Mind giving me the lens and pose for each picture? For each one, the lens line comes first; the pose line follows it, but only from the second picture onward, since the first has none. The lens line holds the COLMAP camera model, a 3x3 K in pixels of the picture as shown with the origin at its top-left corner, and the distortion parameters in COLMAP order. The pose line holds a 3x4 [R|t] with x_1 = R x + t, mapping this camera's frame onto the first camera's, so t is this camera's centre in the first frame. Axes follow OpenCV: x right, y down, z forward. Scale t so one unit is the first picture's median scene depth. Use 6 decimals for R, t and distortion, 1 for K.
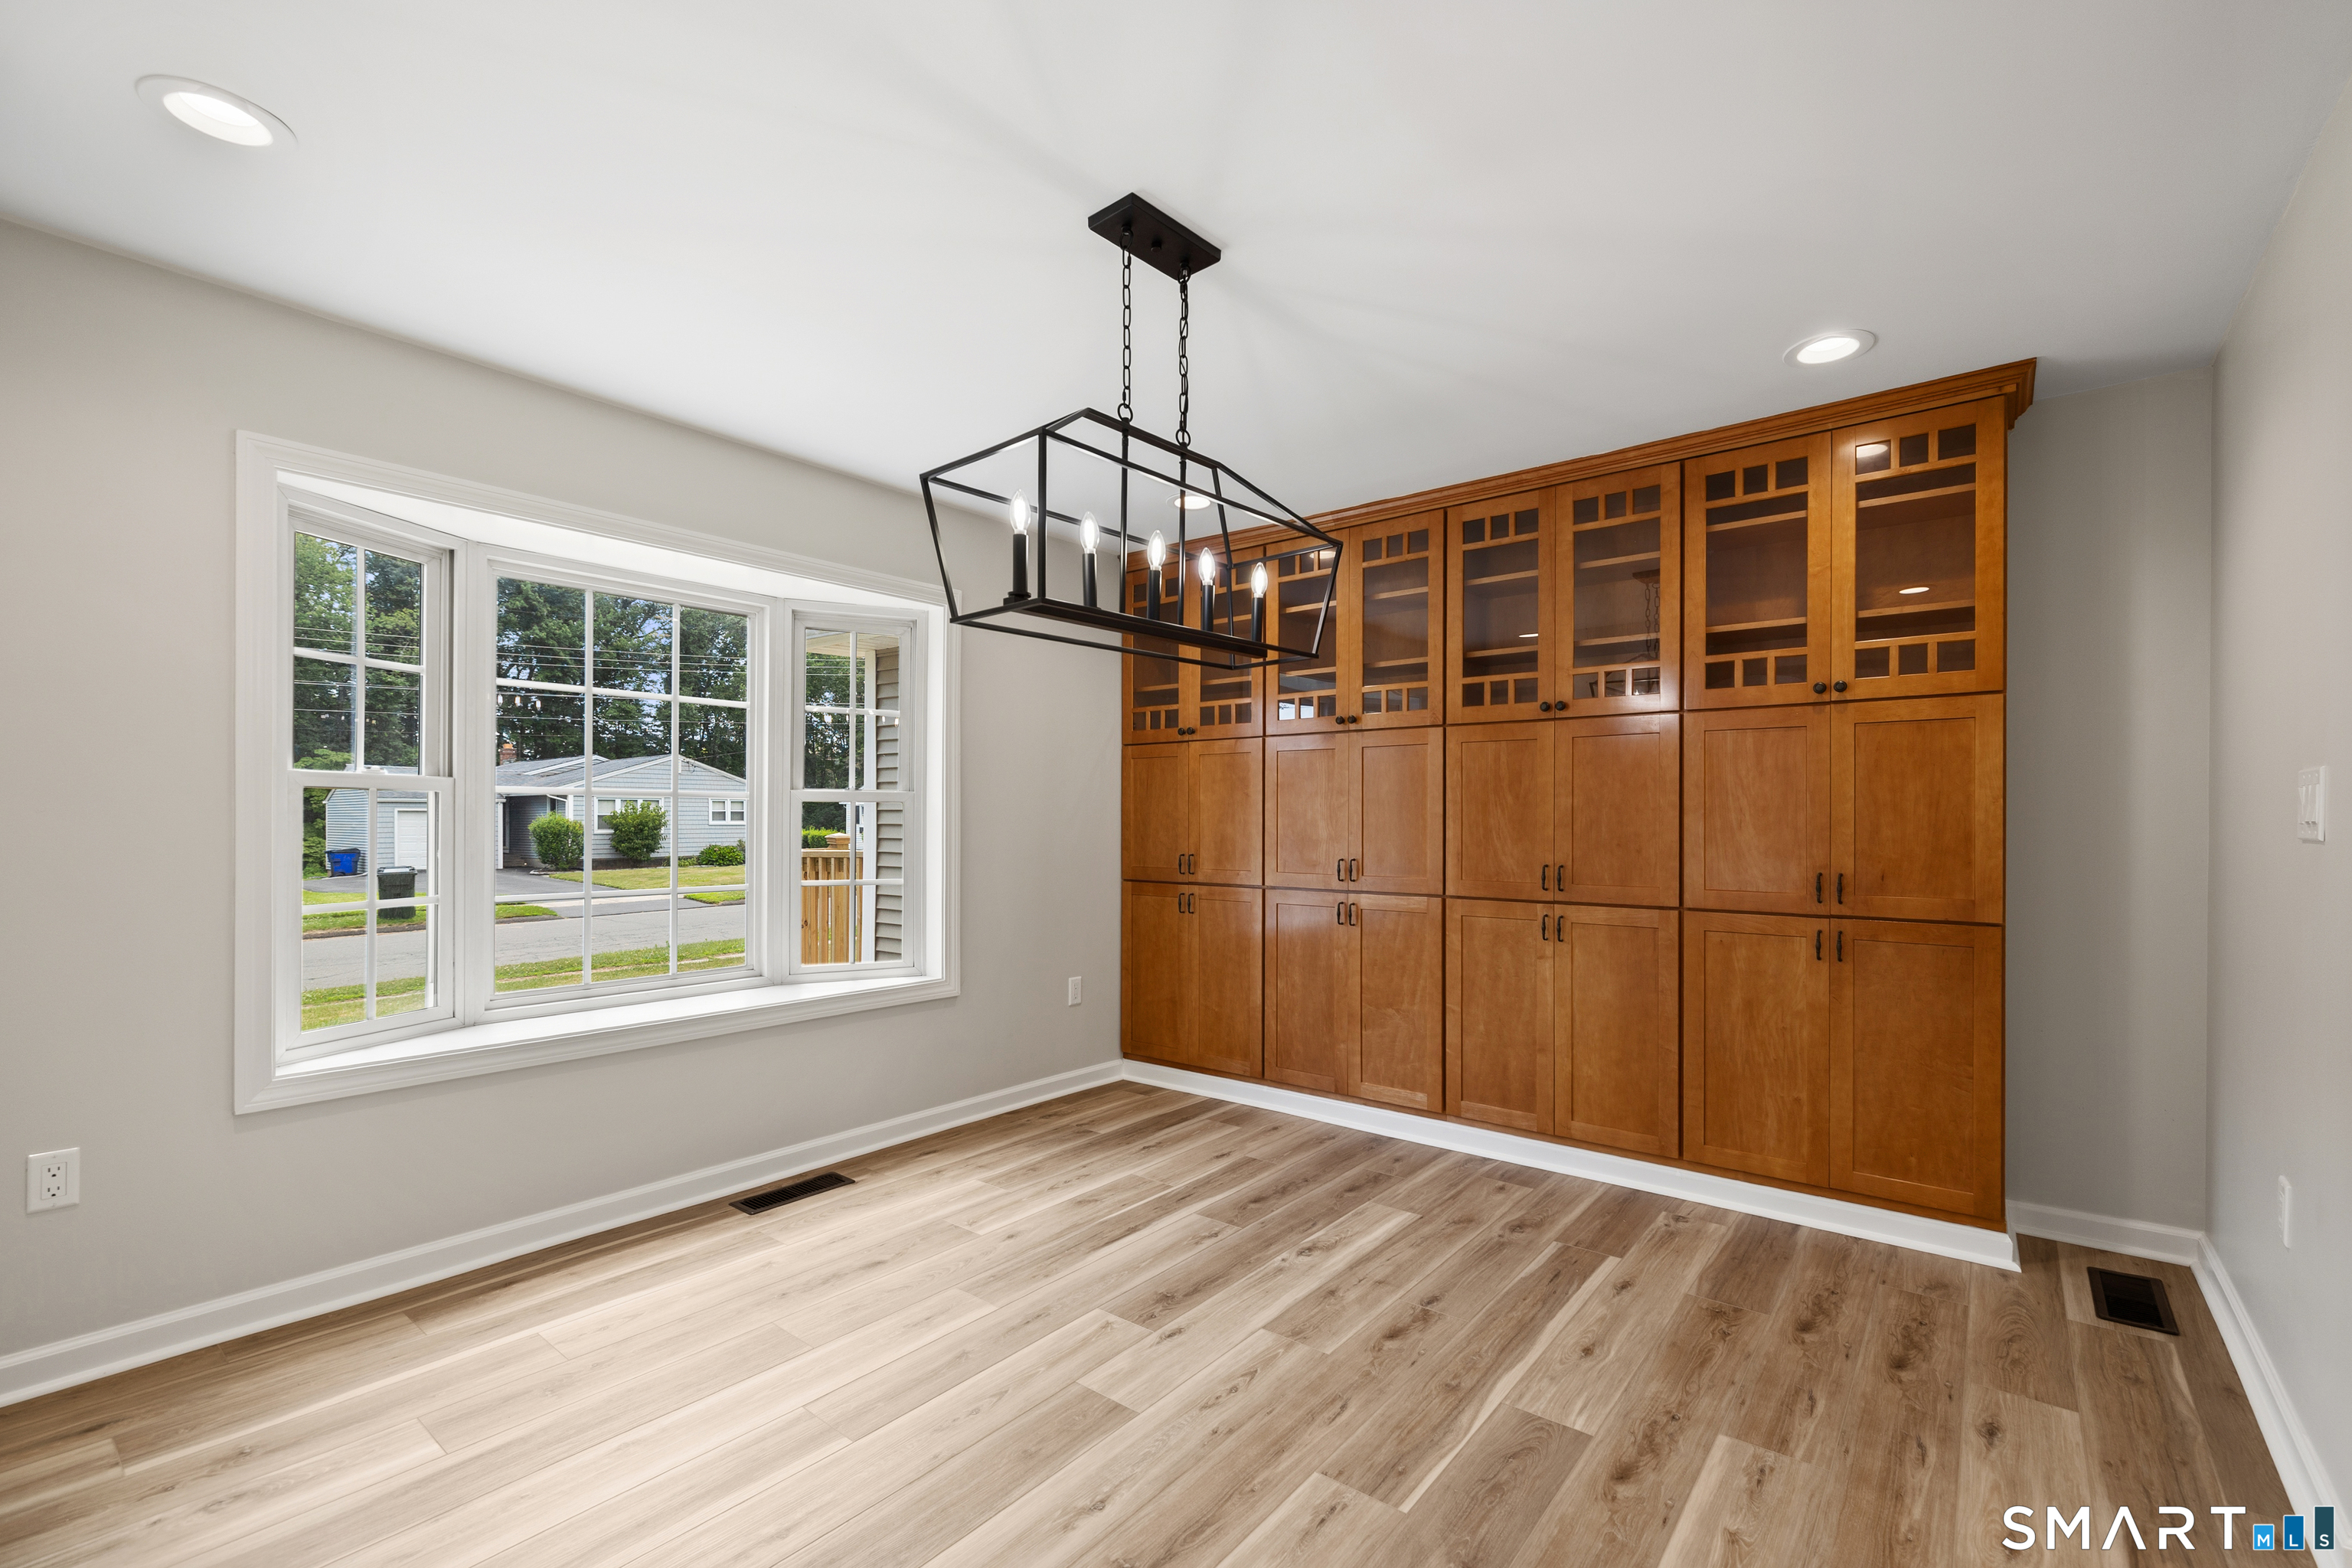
lens RADIAL K [[1012.9, 0, 1193.5], [0, 1012.9, 813.1], [0, 0, 1]] dist [0.000154, -0.000080]
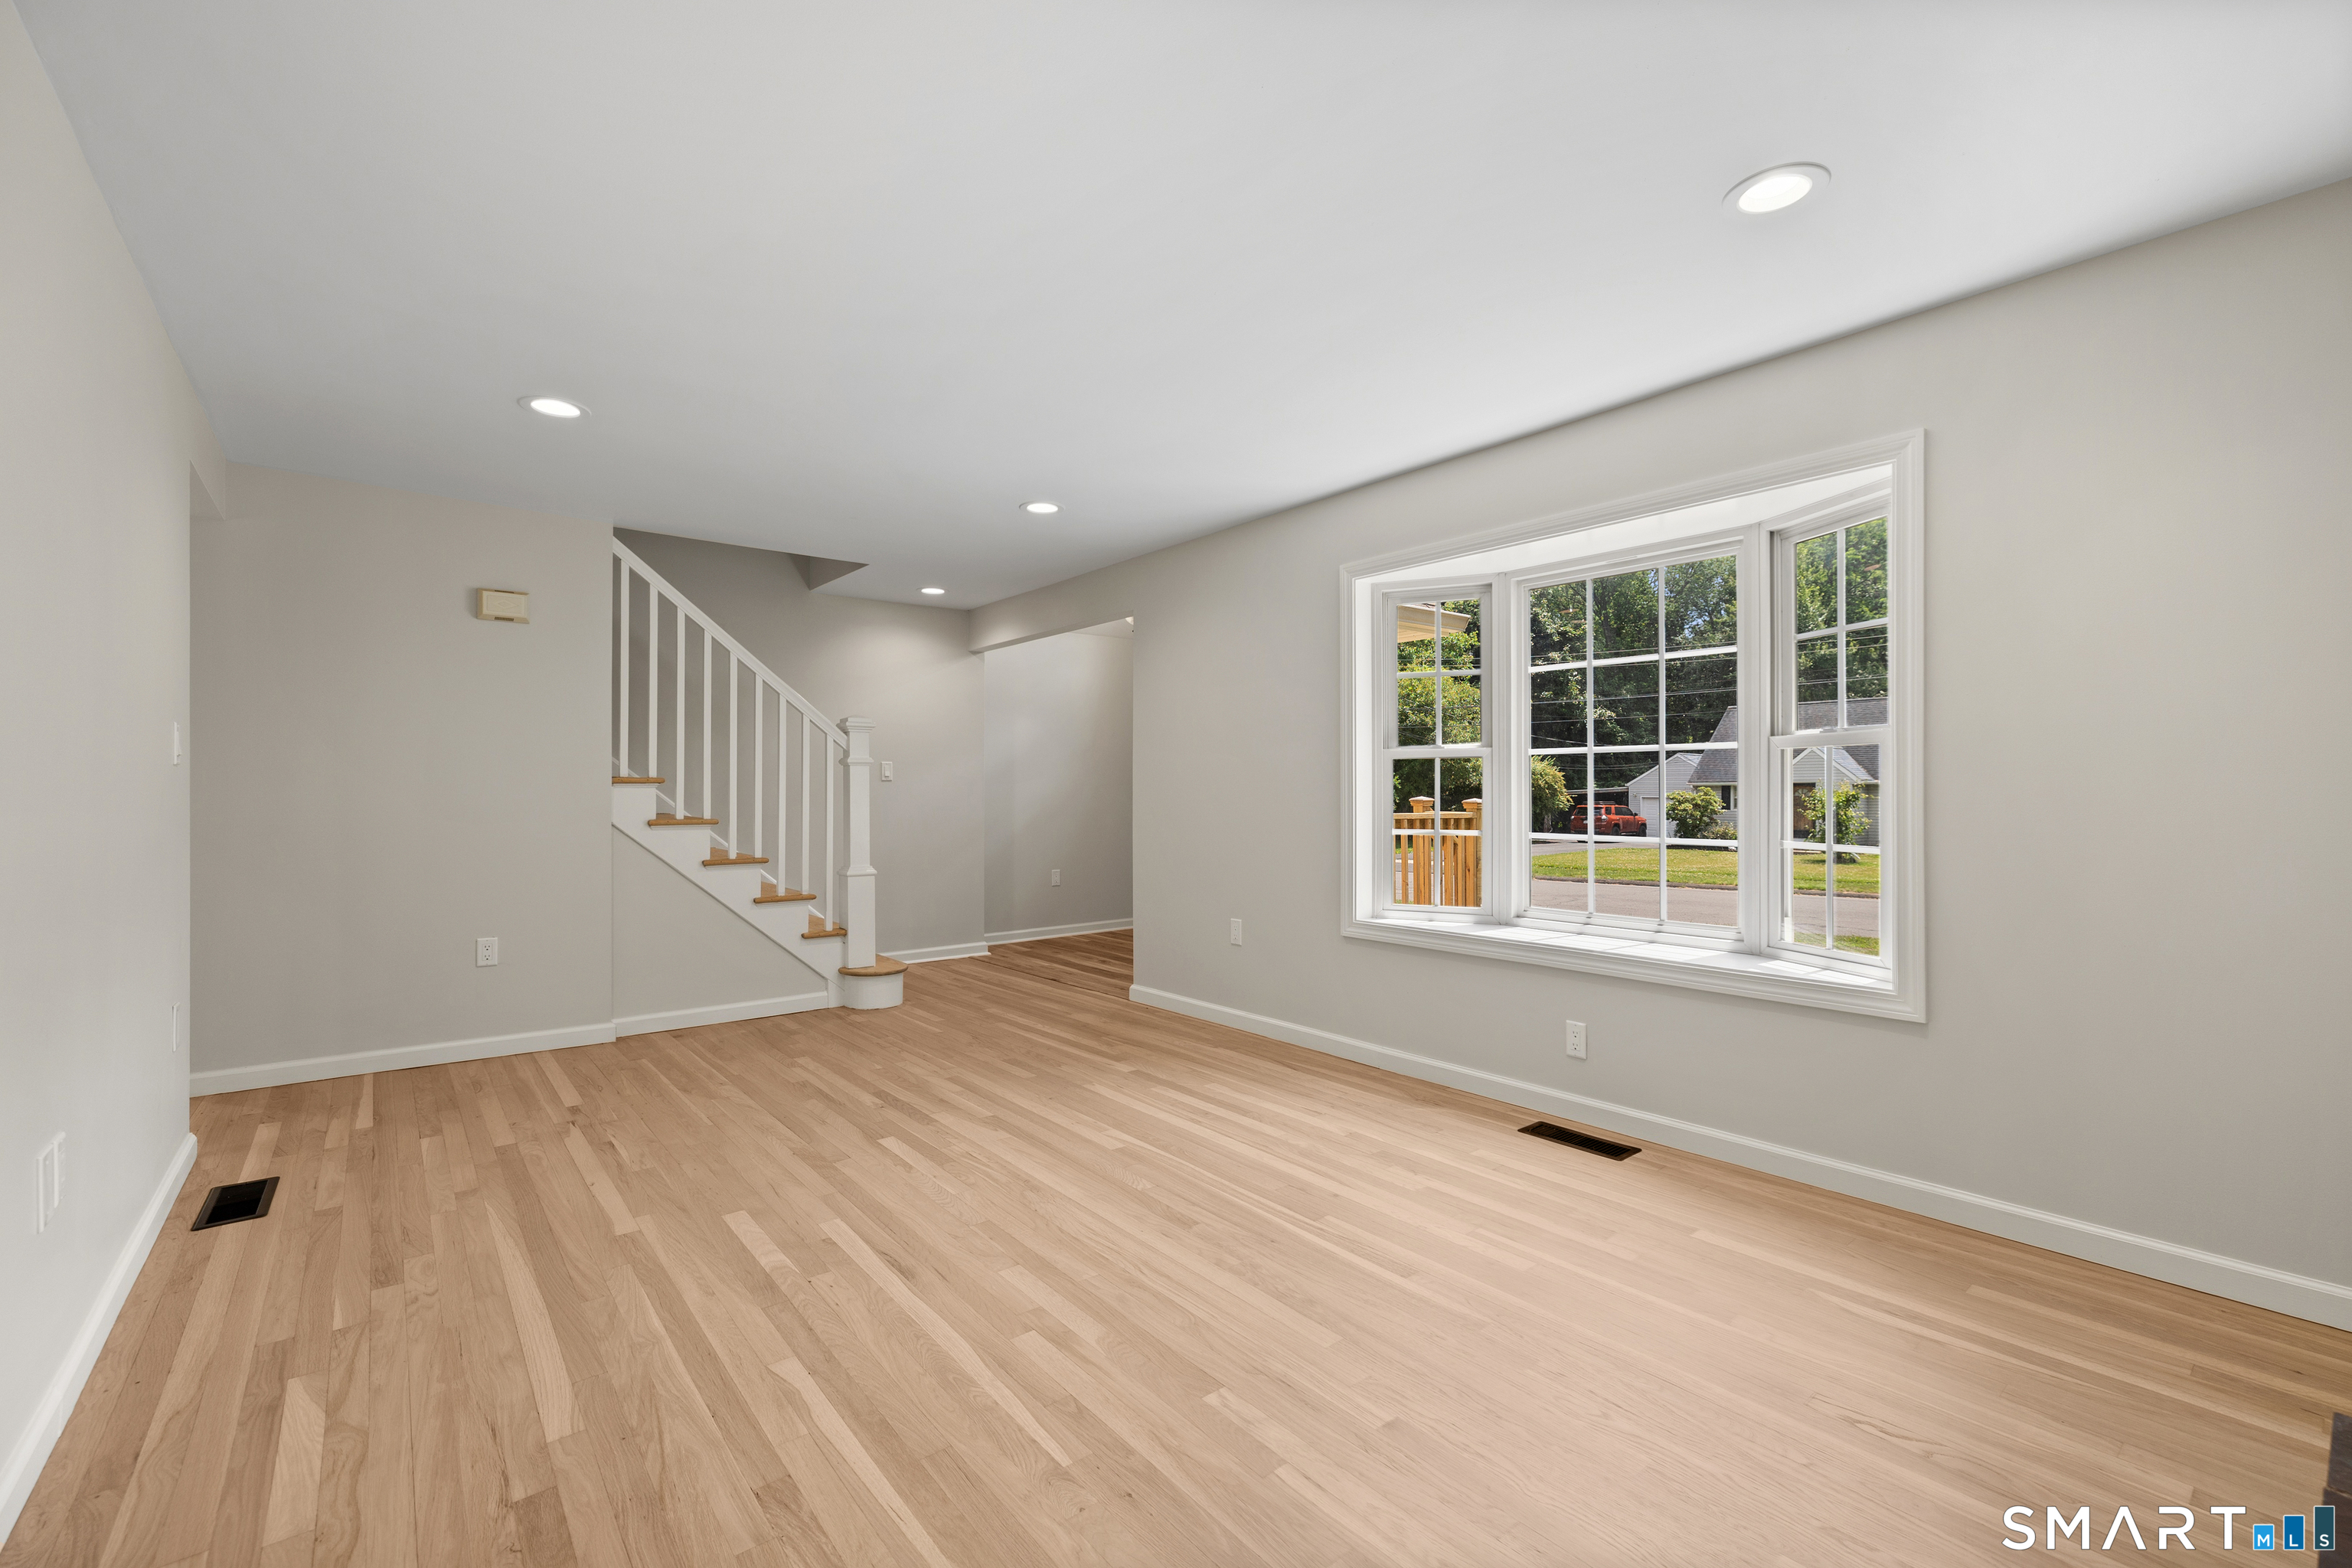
lens RADIAL K [[993.6, 0, 1189.1], [0, 993.6, 789.2], [0, 0, 1]] dist [0.000928, 0.000012]
pose [[-0.216786, 0.003299, -0.976214, 0.626218], [0.015029, 0.999887, 0.000041, 0.017410], [0.976103, -0.014663, -0.216811, 0.787465]]
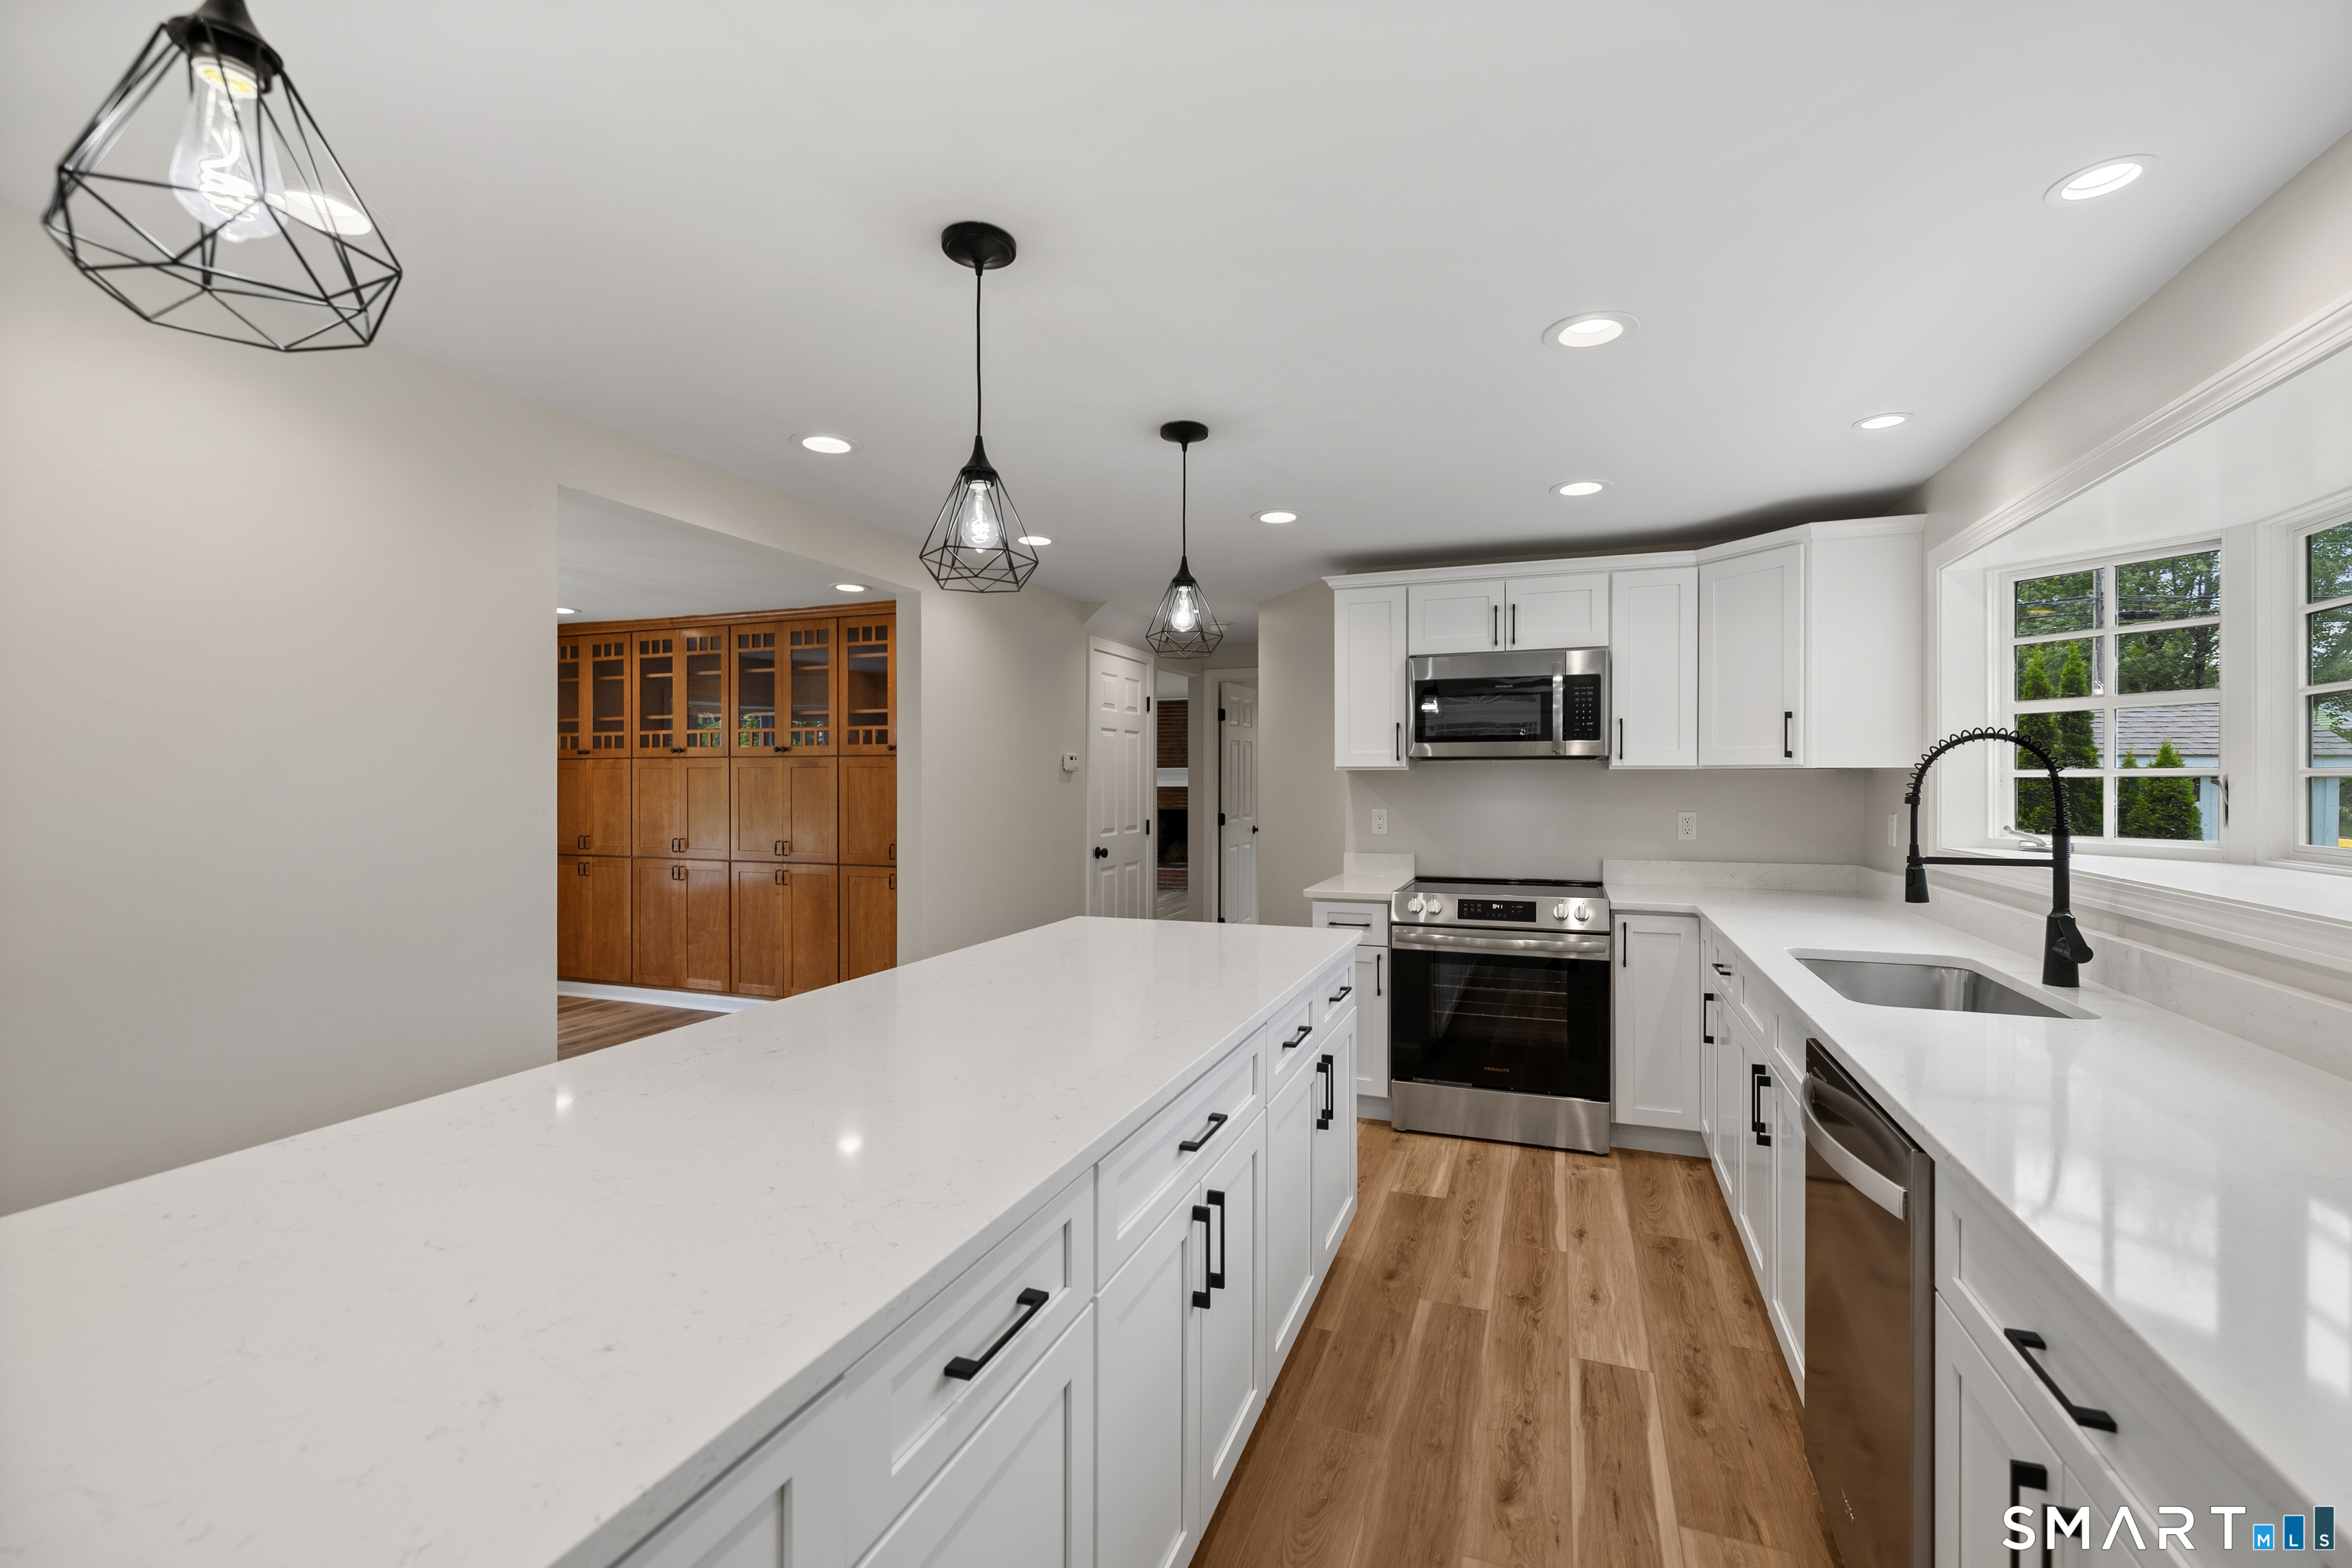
lens RADIAL K [[993.6, 0, 1189.1], [0, 993.6, 789.2], [0, 0, 1]] dist [0.000928, 0.000012]
pose [[0.950199, -0.004750, 0.311607, 0.500498], [-0.000035, 0.999882, 0.015346, -0.065364], [-0.311643, -0.014593, 0.950087, -0.848899]]
